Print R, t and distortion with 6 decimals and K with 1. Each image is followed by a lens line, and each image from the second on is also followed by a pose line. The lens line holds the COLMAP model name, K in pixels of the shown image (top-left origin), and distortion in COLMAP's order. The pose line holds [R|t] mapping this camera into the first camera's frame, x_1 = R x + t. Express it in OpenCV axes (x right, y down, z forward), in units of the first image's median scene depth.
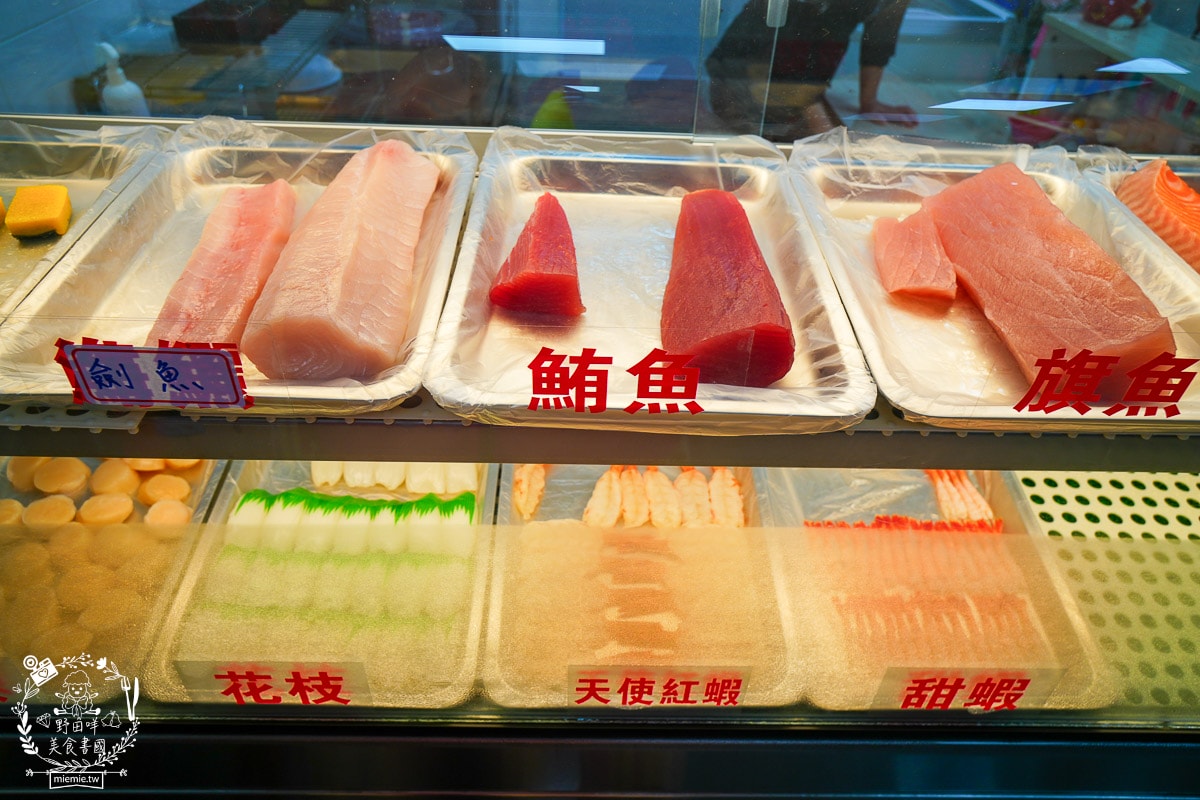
lens RADIAL K [[820.9, 0, 600.0], [0, 820.9, 400.0], [0, 0, 1]] dist [-0.010503, 0.001966]
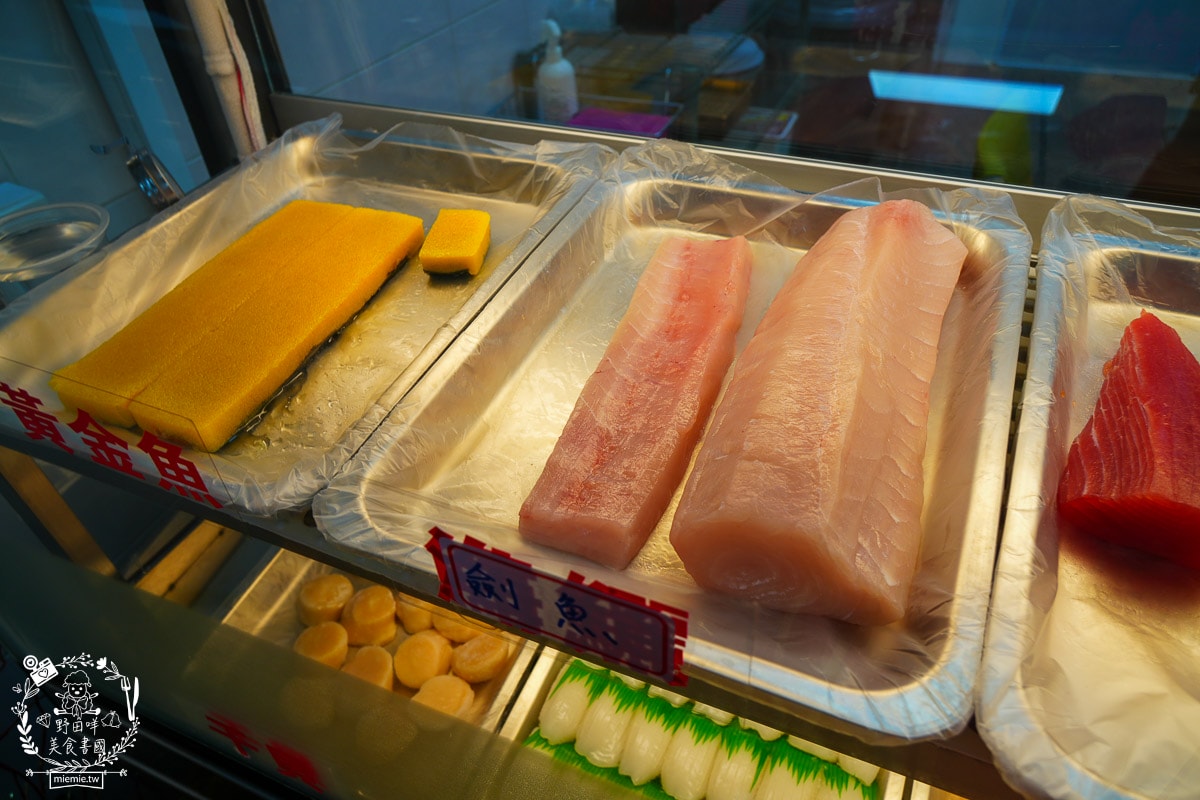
lens RADIAL K [[830.8, 0, 585.4], [0, 830.8, 401.3], [0, 0, 1]] dist [-0.051742, 0.039891]
pose [[0.894801, 0.208397, -0.394844, -0.187922], [-0.198714, 0.977848, 0.065776, -0.144104], [0.399805, 0.019605, 0.916391, 0.262921]]
